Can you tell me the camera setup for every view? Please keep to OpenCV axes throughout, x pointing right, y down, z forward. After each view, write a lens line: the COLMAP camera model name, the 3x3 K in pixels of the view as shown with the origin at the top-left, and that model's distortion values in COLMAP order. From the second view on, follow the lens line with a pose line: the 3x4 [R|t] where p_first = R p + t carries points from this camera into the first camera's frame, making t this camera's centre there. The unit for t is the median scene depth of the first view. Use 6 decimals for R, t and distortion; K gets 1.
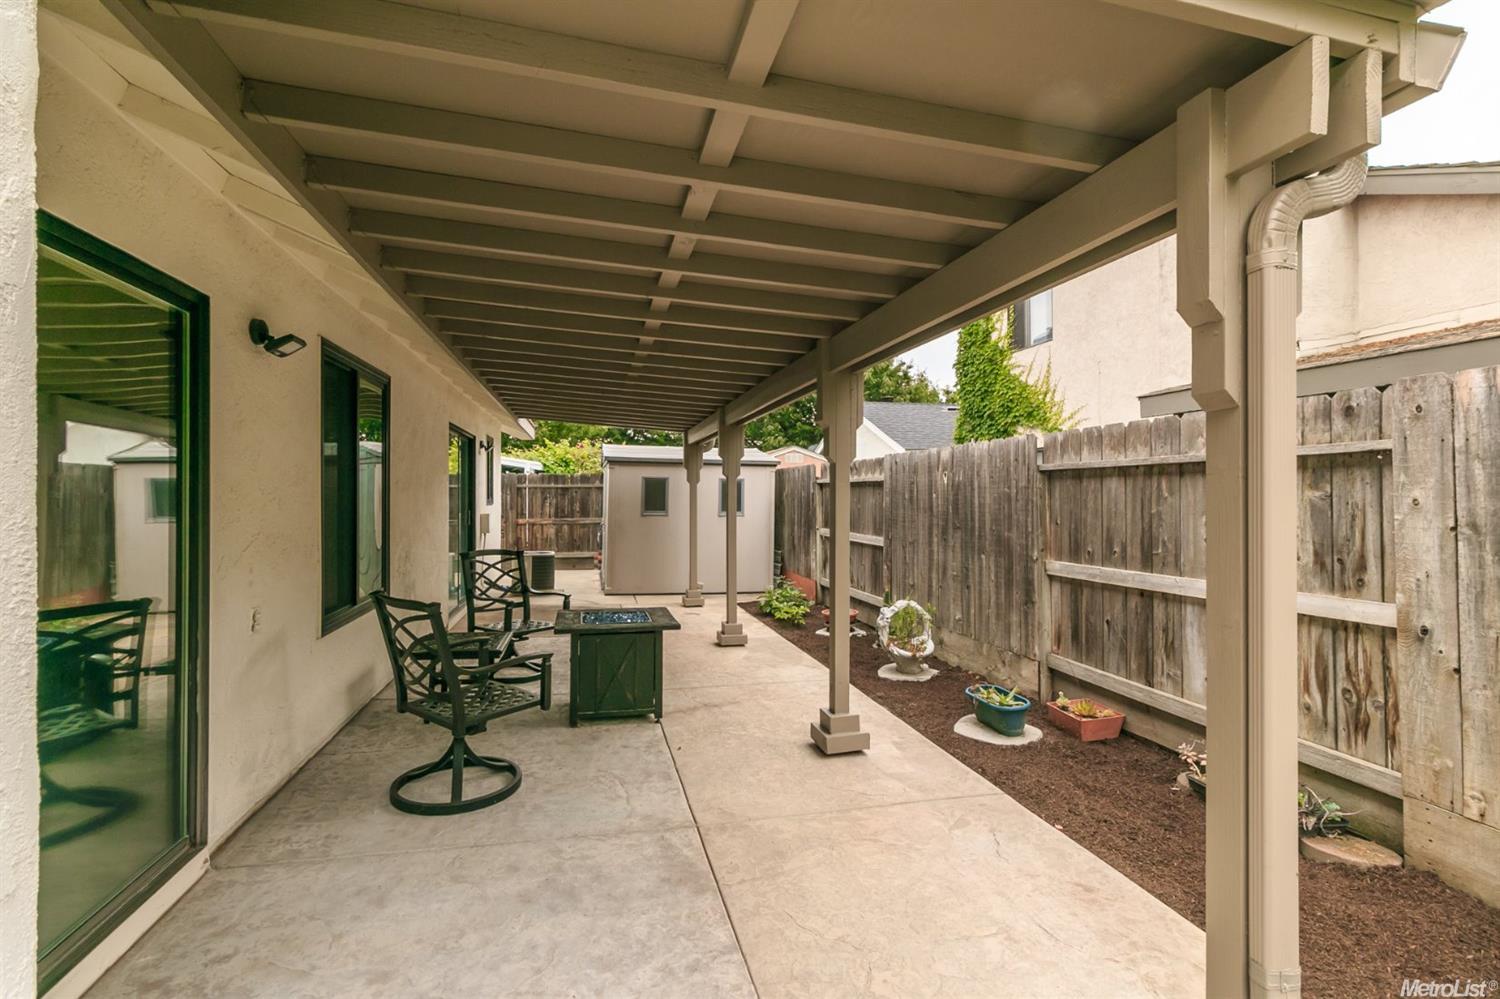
lens RADIAL K [[680.6, 0, 733.9], [0, 680.6, 489.1], [0, 0, 1]] dist [0.001133, 0.000348]
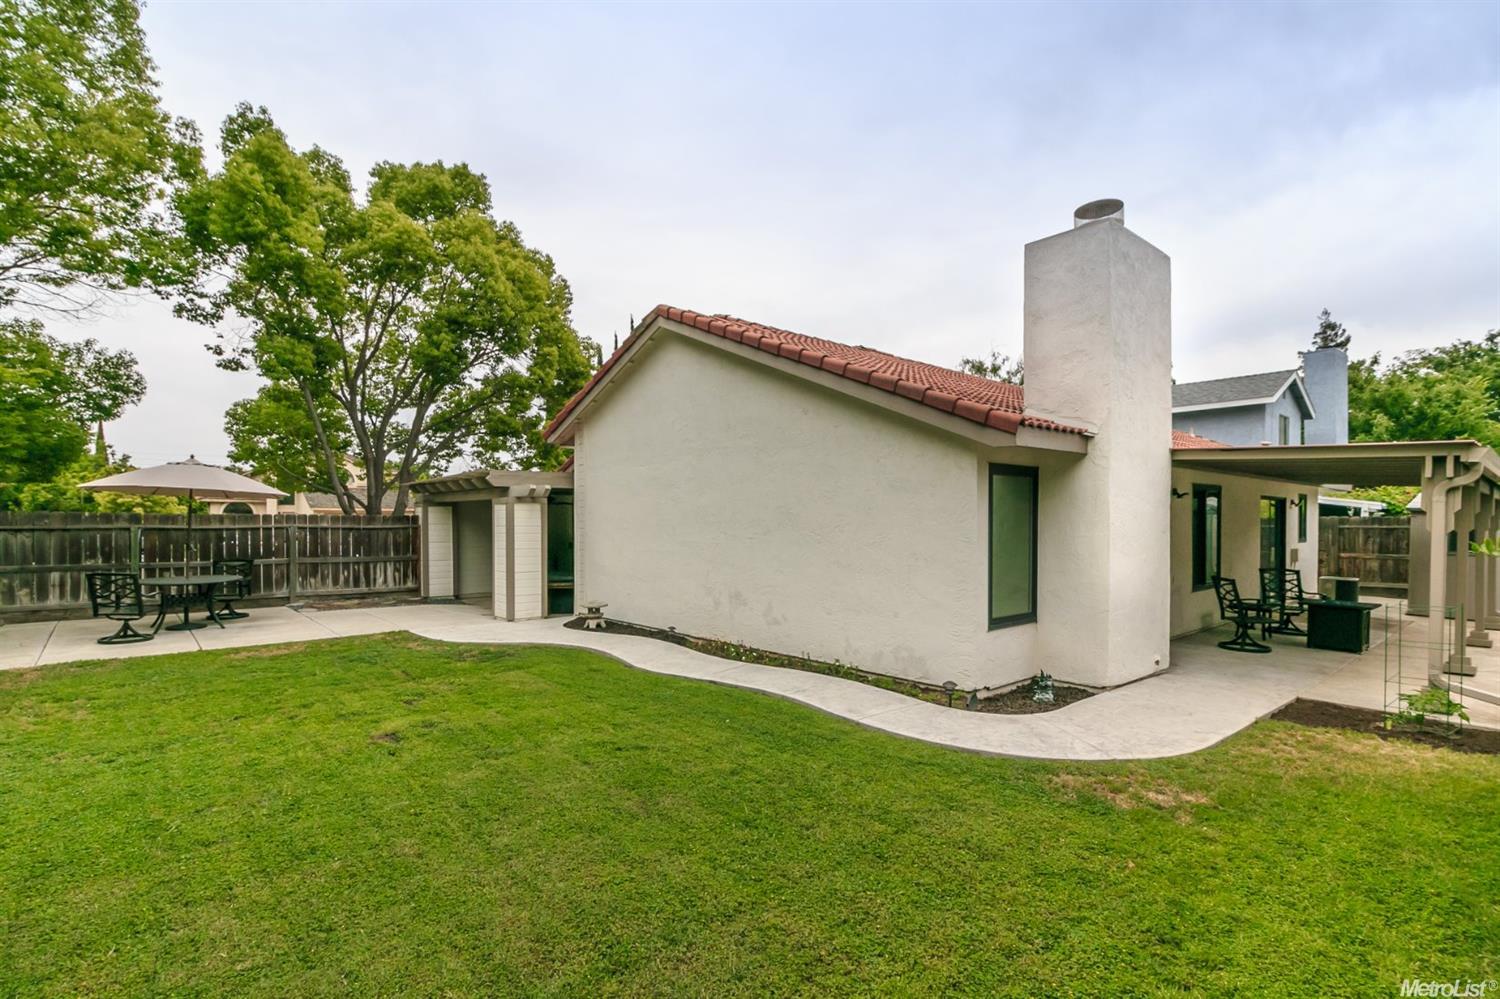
lens RADIAL K [[680.6, 0, 733.9], [0, 680.6, 489.1], [0, 0, 1]] dist [0.001133, 0.000348]
pose [[0.449934, -0.028146, -0.892618, 0.326485], [-0.002707, 0.999456, -0.032879, -0.031339], [0.893058, 0.017210, 0.449613, -0.604434]]
